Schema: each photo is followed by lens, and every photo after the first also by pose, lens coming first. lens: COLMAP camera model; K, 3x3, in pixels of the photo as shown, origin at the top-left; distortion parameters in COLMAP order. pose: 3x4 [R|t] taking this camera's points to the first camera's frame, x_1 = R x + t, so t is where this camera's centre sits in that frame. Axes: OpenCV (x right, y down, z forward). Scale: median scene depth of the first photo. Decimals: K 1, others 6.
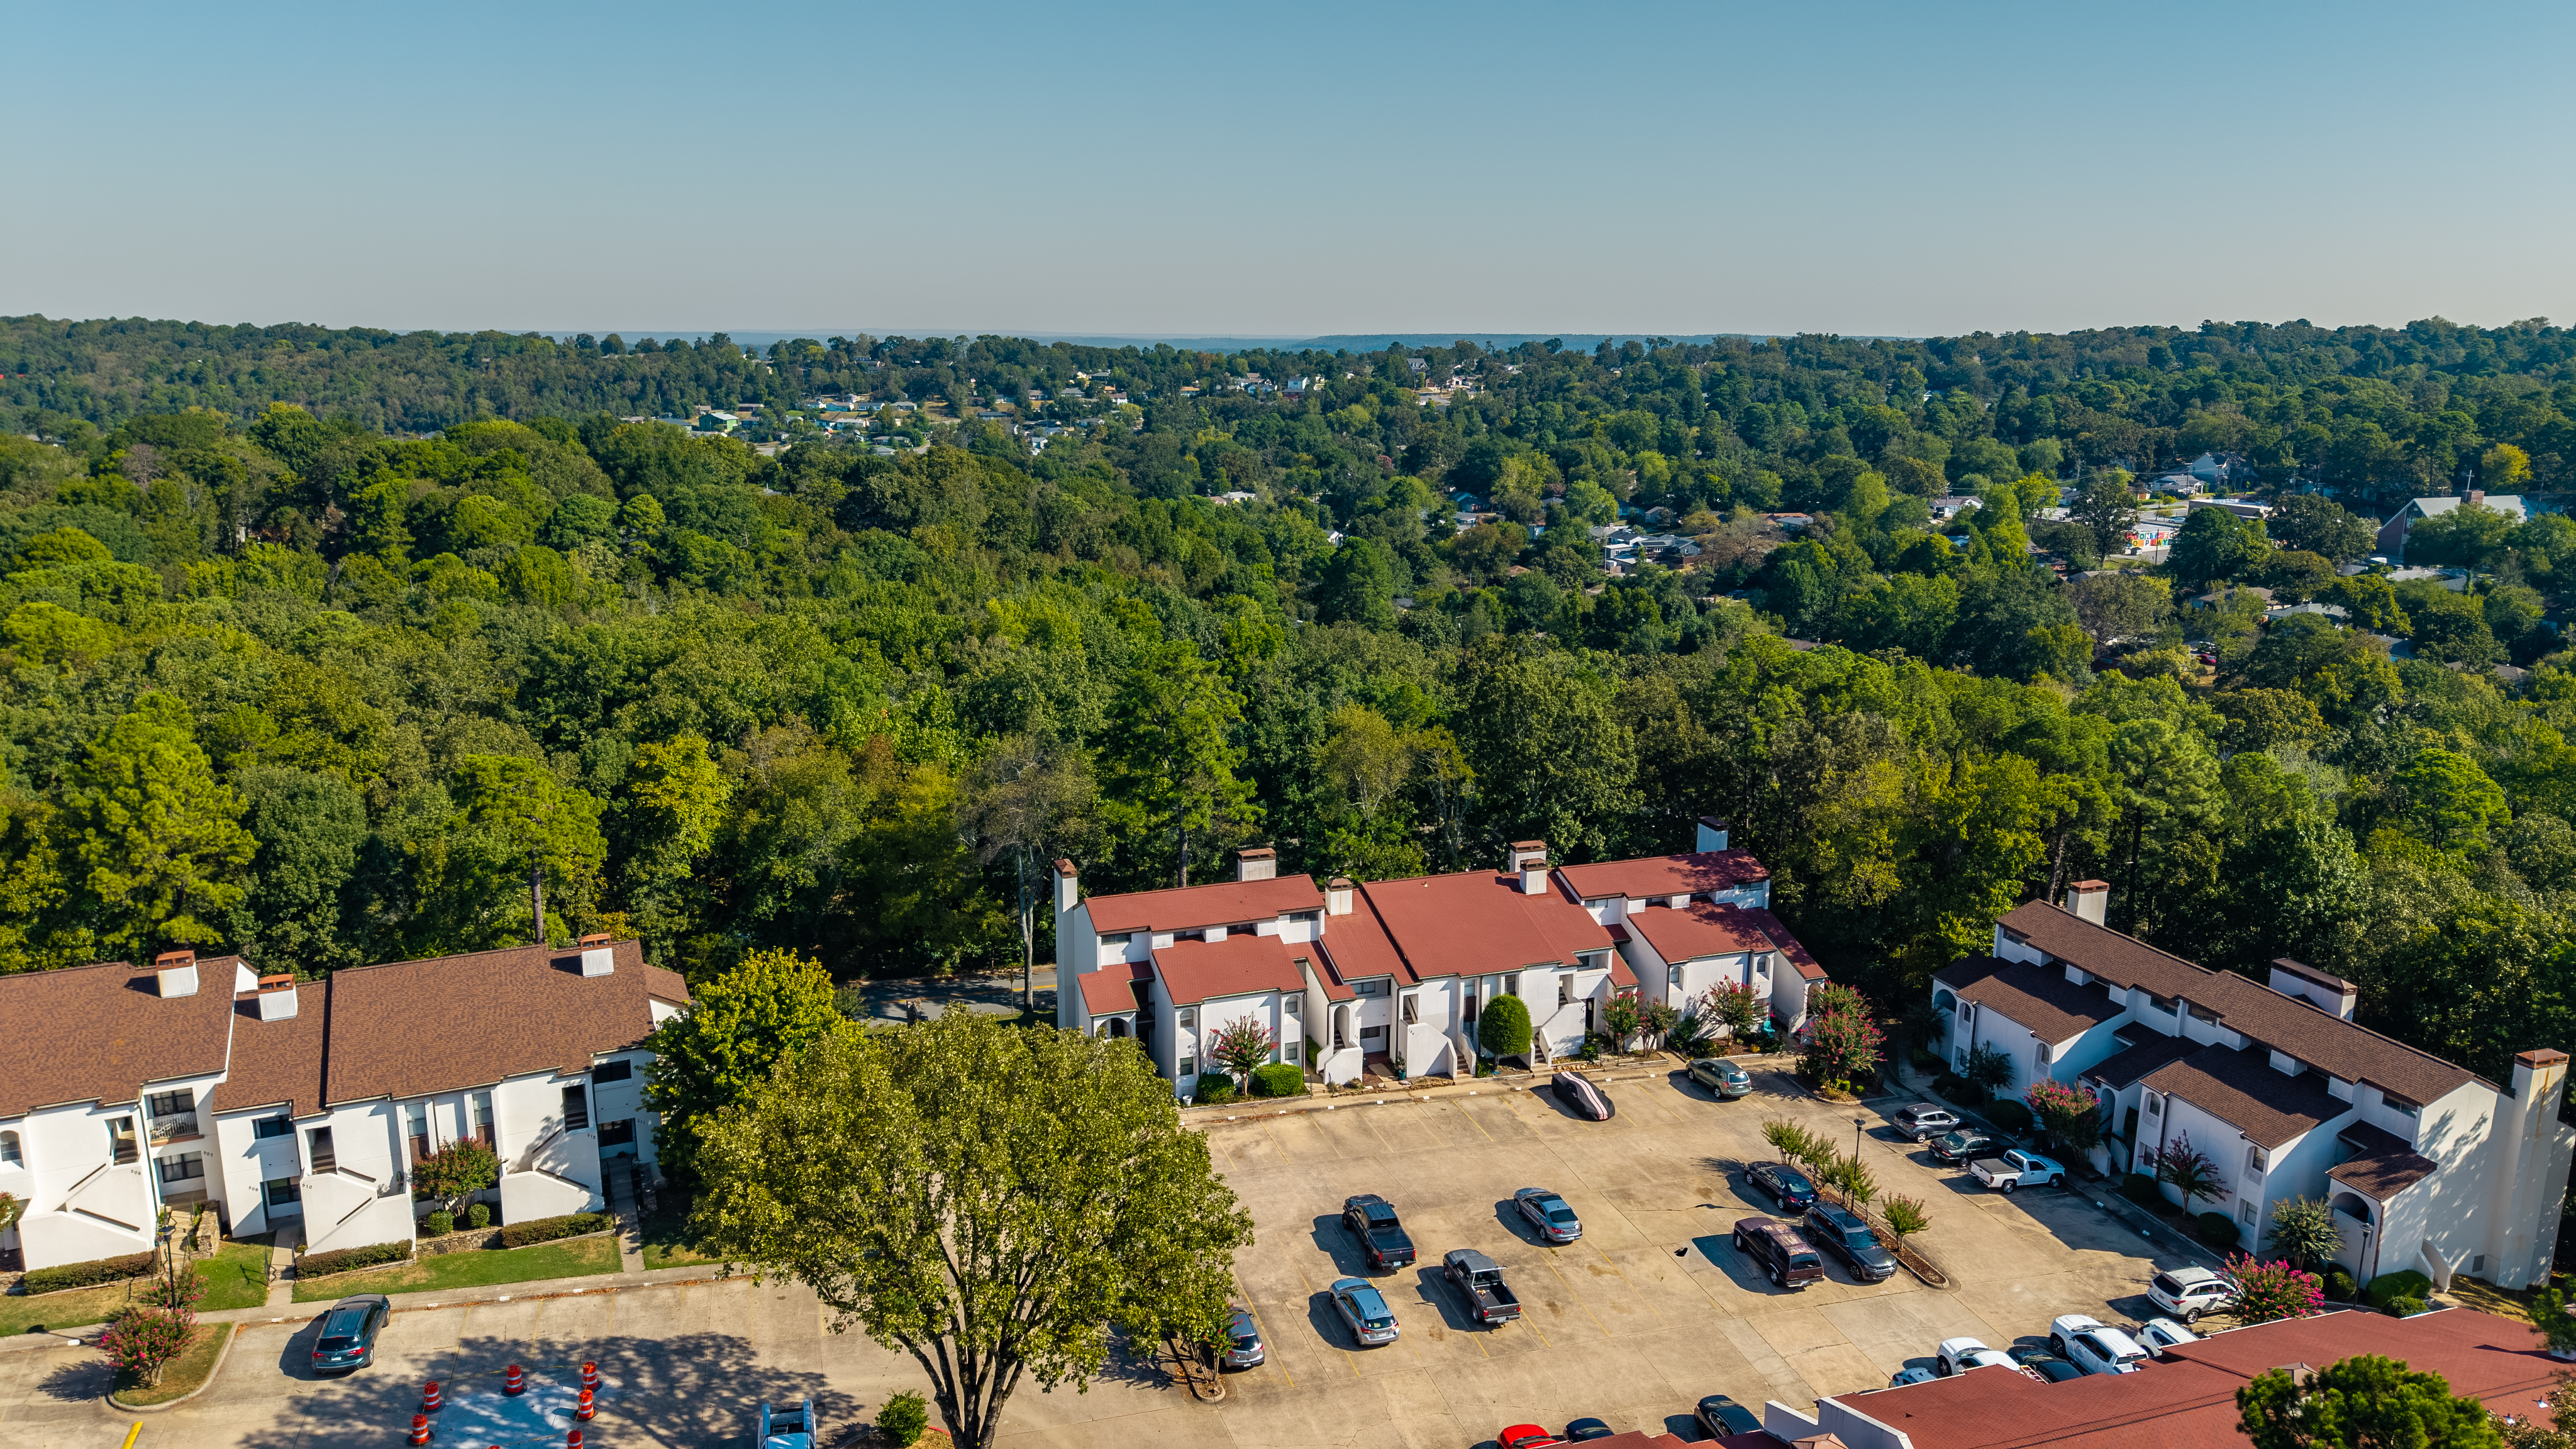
lens RADIAL K [[1689.6, 0, 1288.0], [0, 1689.6, 724.5], [0, 0, 1]] dist [0.042366, -0.002571]
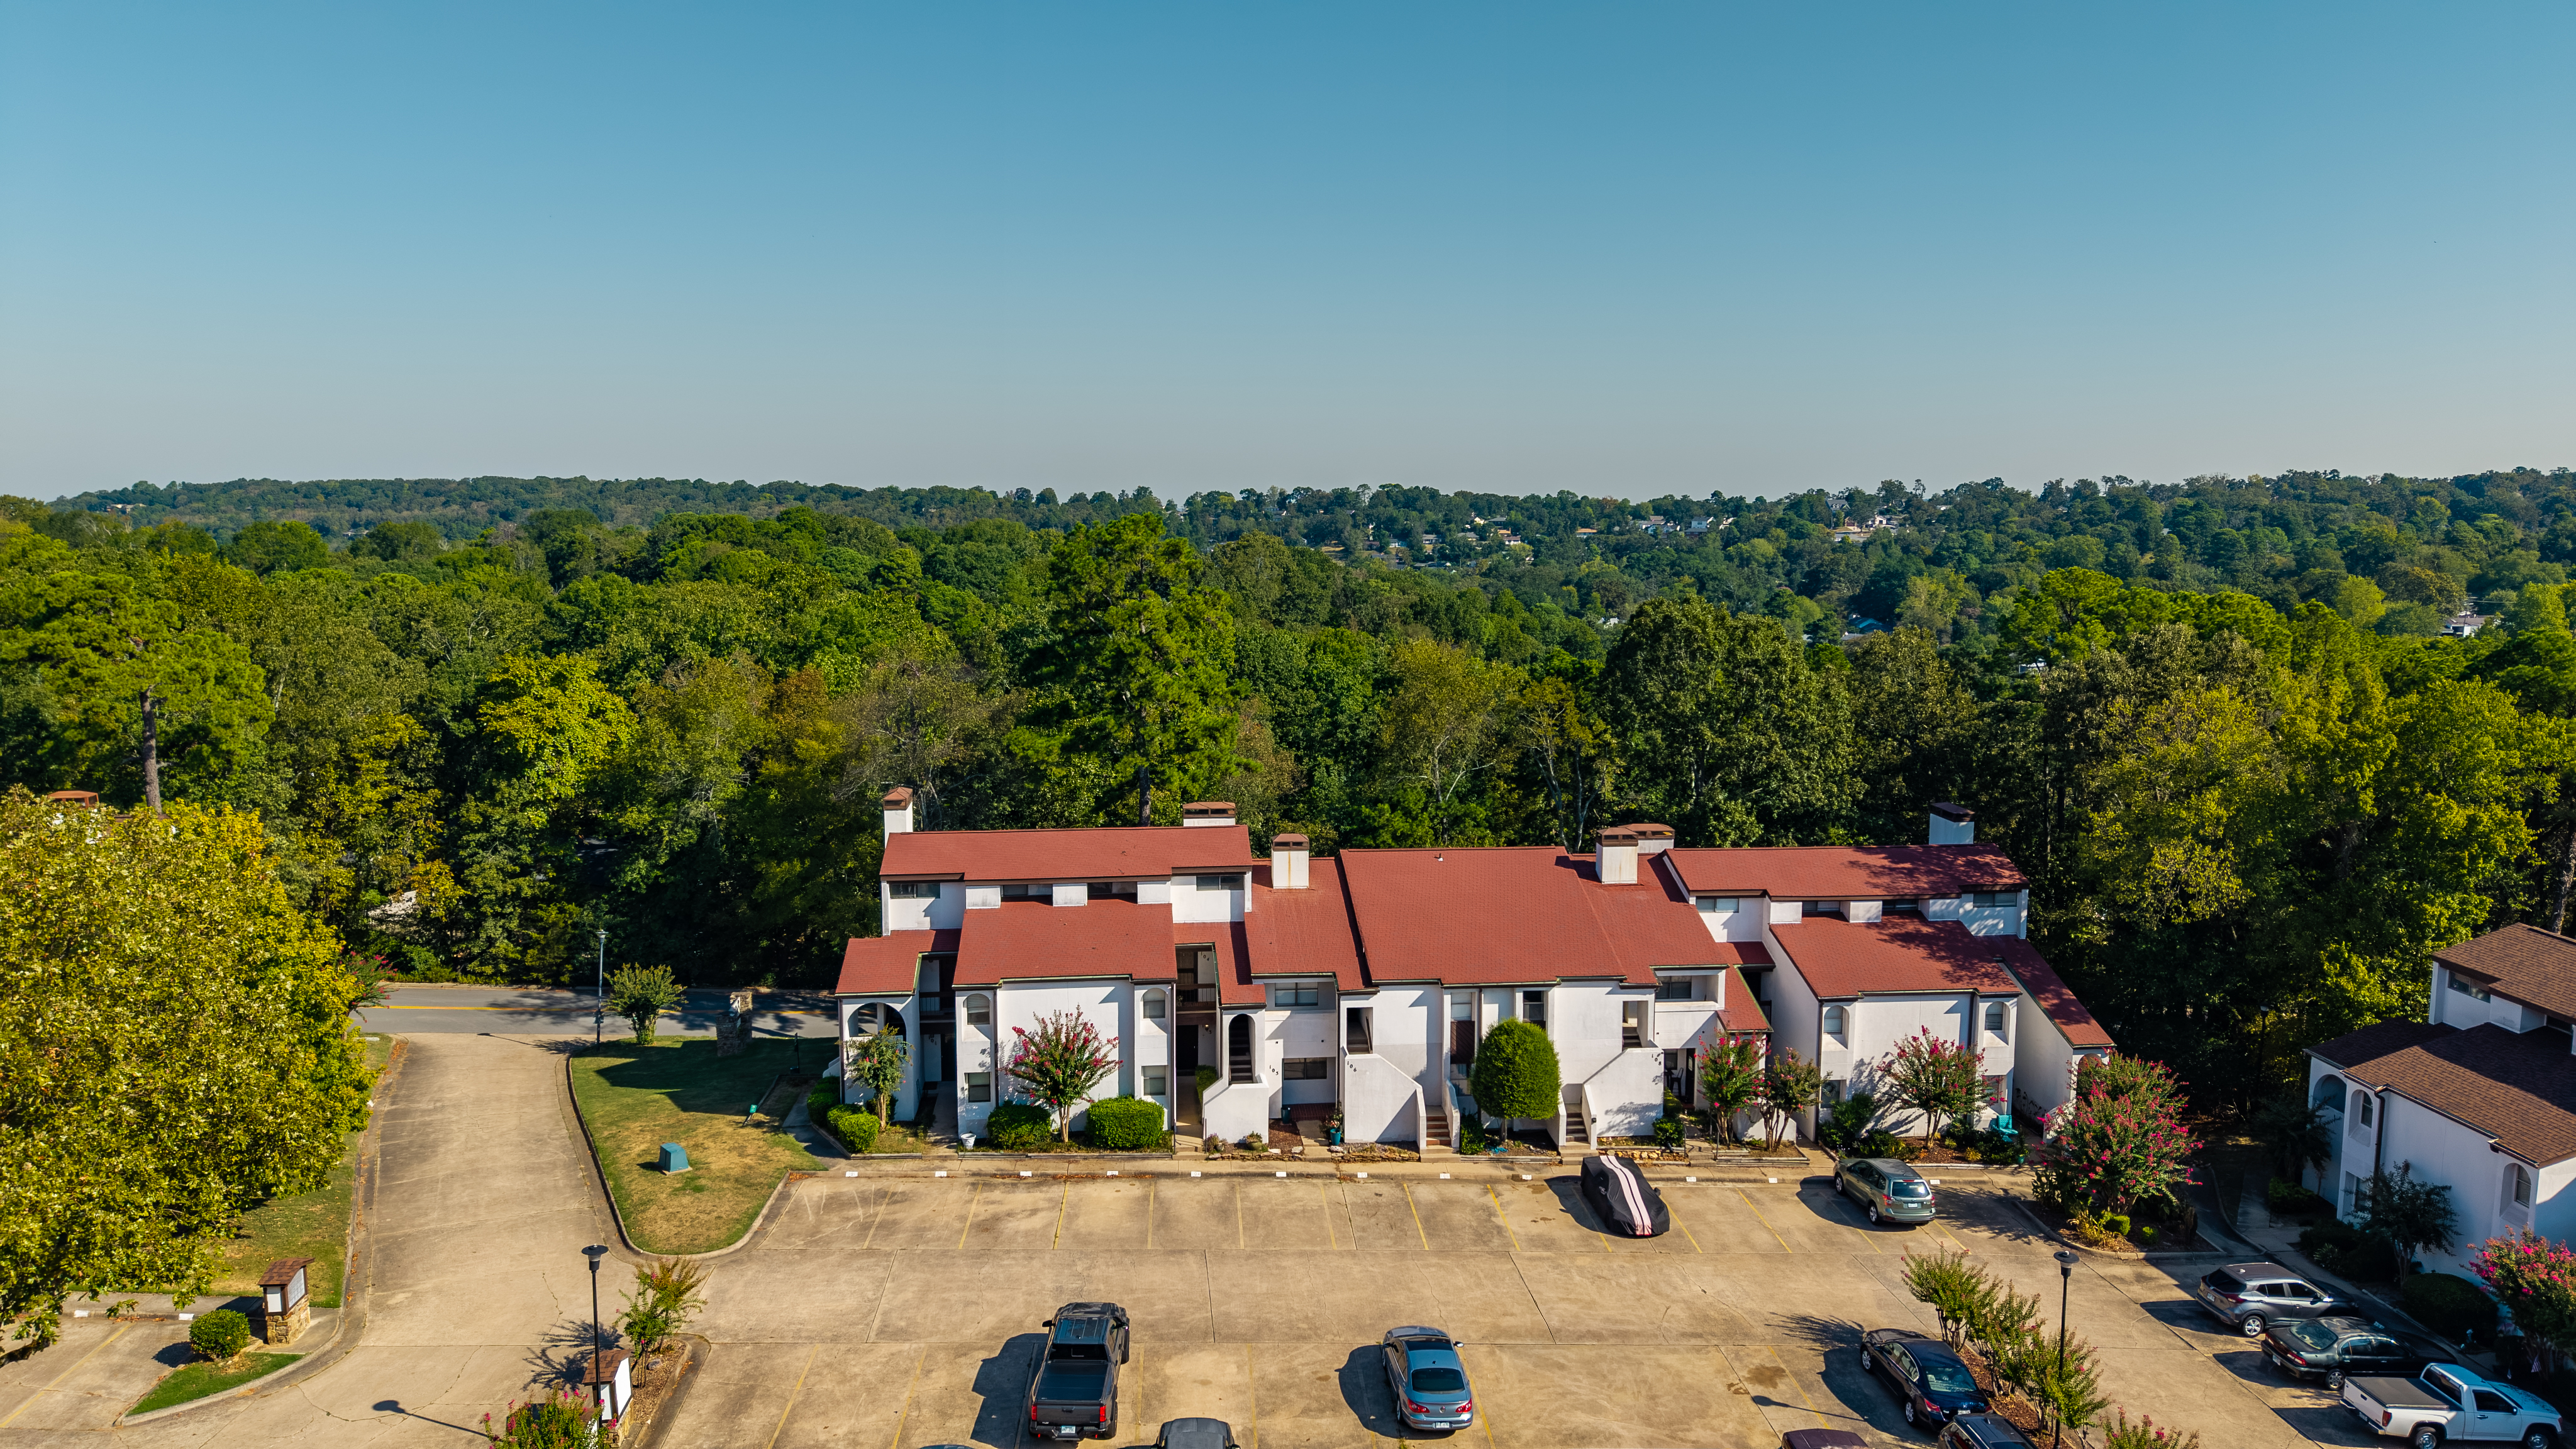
lens RADIAL K [[1707.8, 0, 1288.0], [0, 1707.8, 724.5], [0, 0, 1]] dist [0.016378, -0.004752]
pose [[0.970475, 0.026078, -0.239789, 0.190806], [-0.048661, 0.994865, -0.088749, 0.110882], [0.236244, 0.097797, 0.966760, 0.371484]]
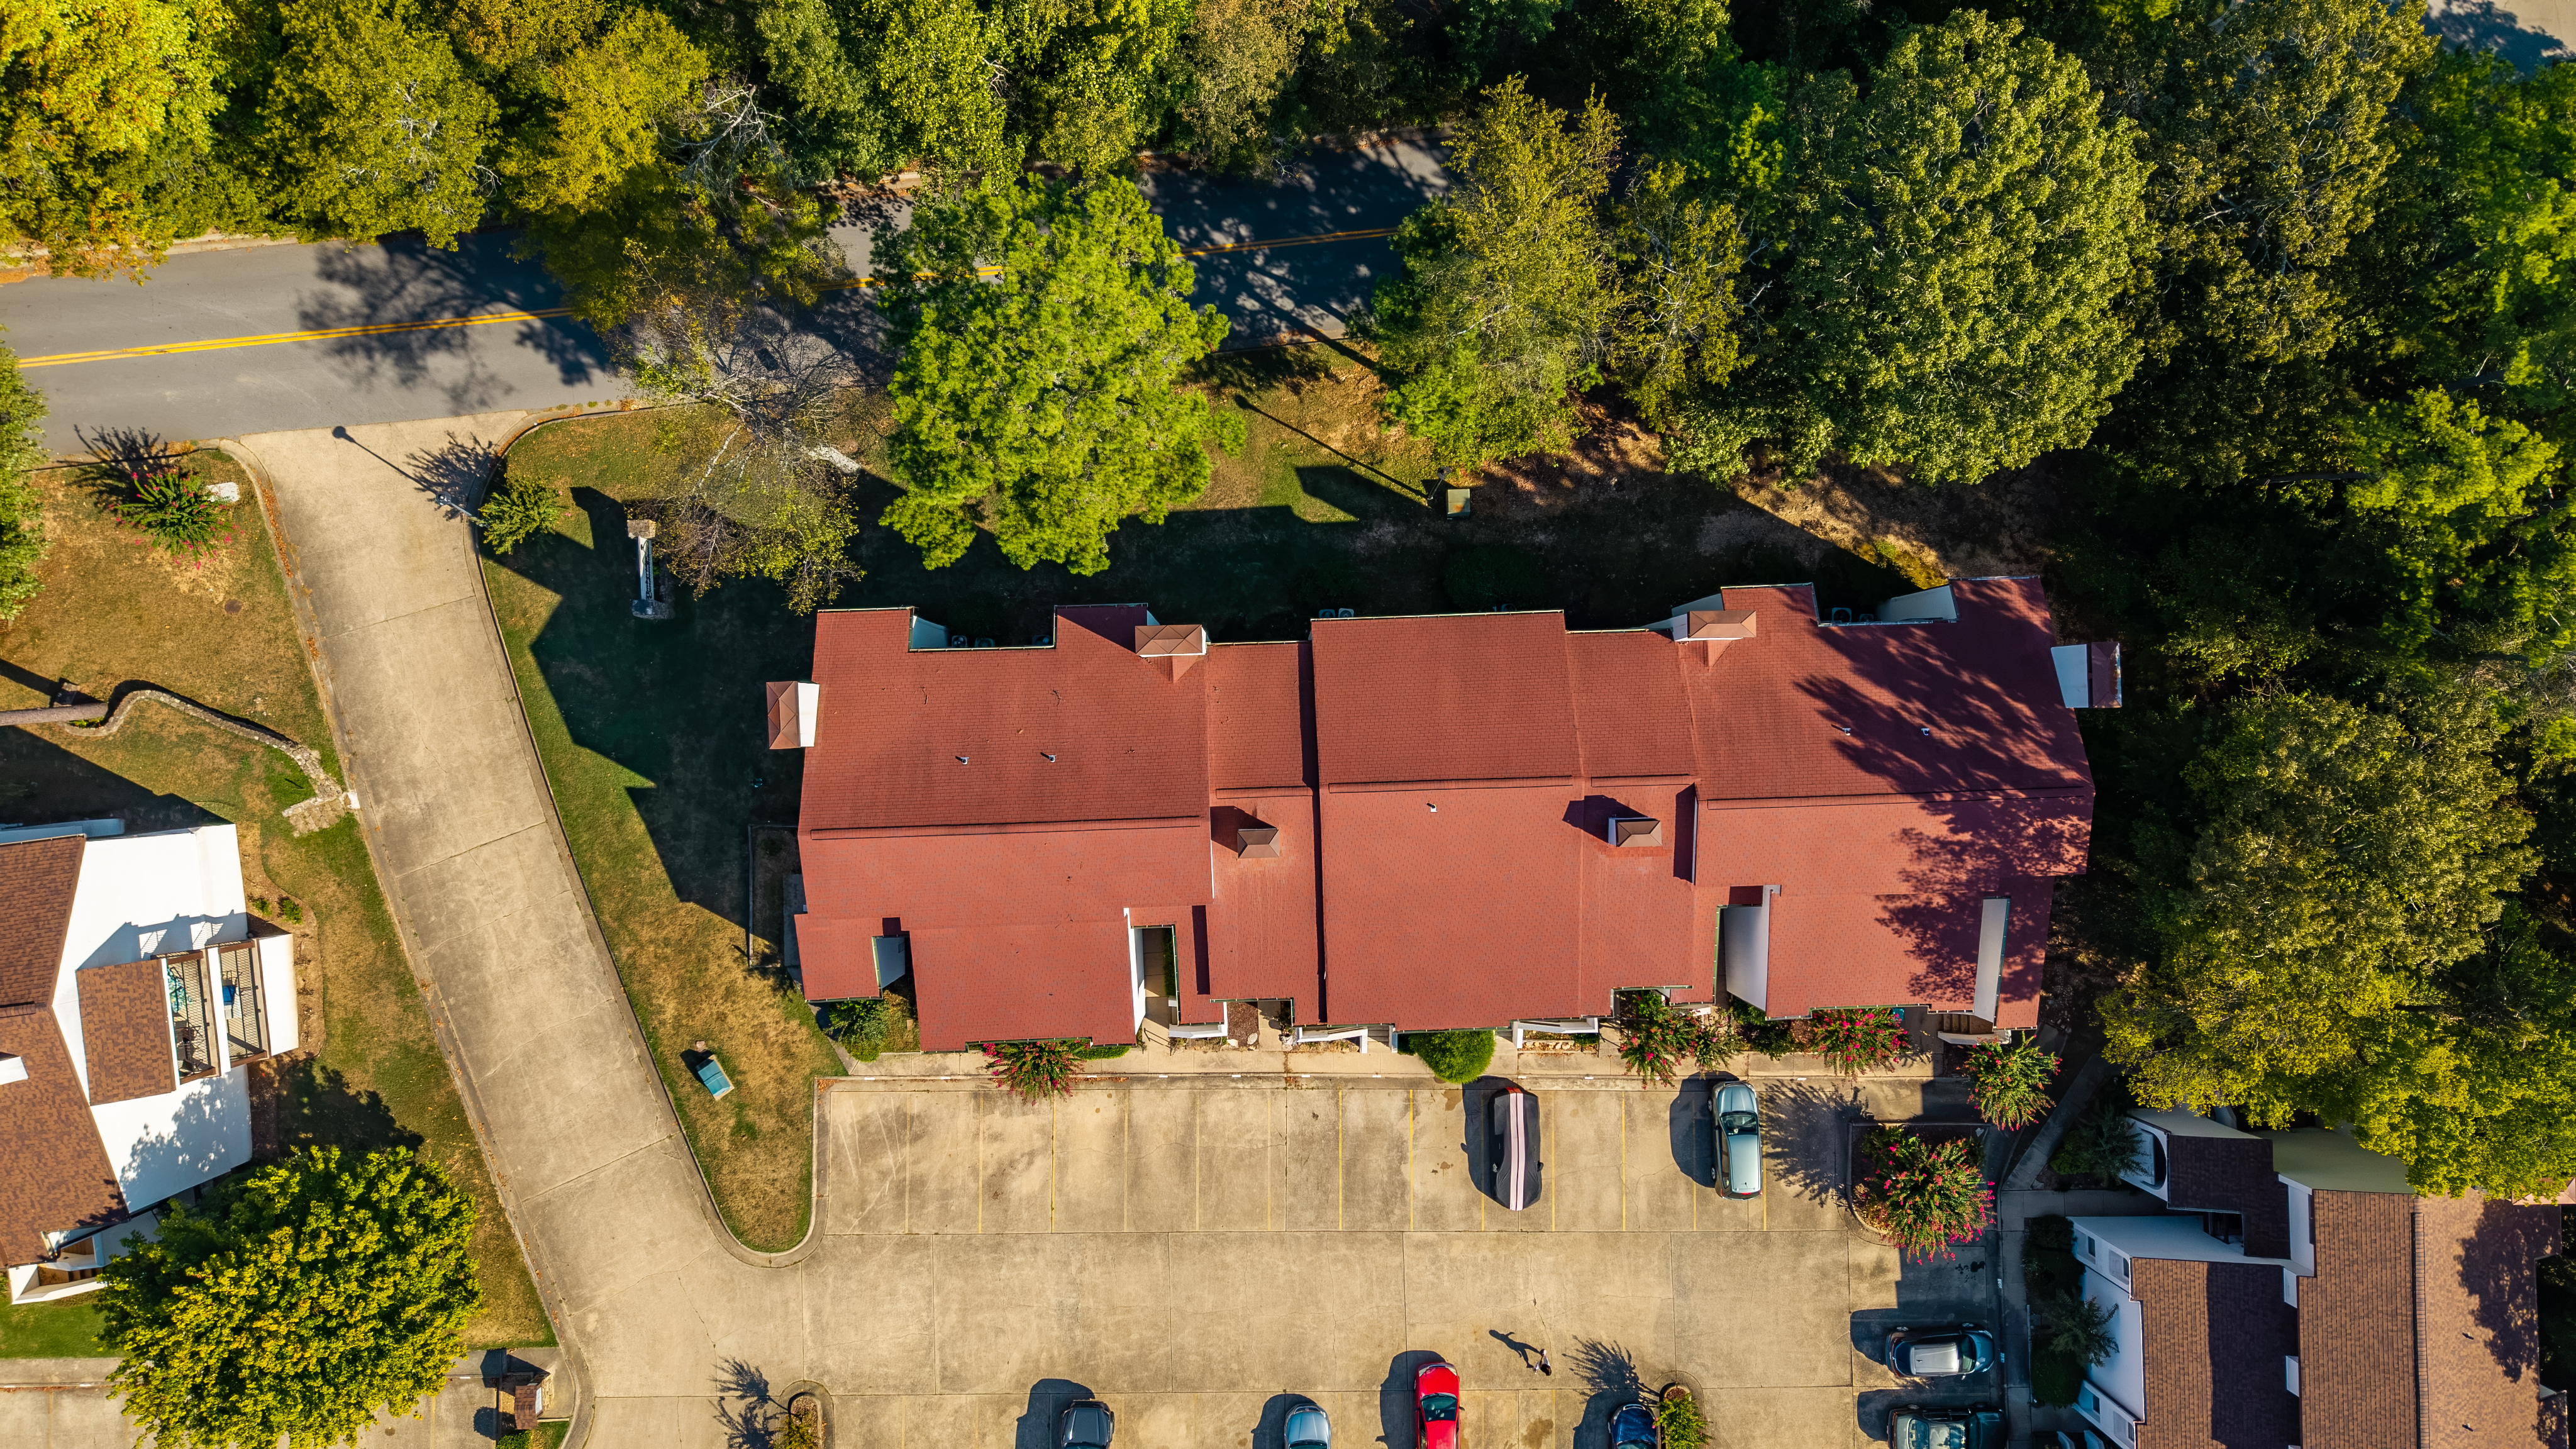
lens RADIAL K [[1721.5, 0, 1288.0], [0, 1721.5, 724.5], [0, 0, 1]] dist [0.009139, -0.004845]
pose [[0.953801, 0.300421, 0.003219, 0.027388], [-0.074562, 0.226321, 0.971195, -0.487763], [0.291039, -0.926567, 0.238265, 0.924787]]
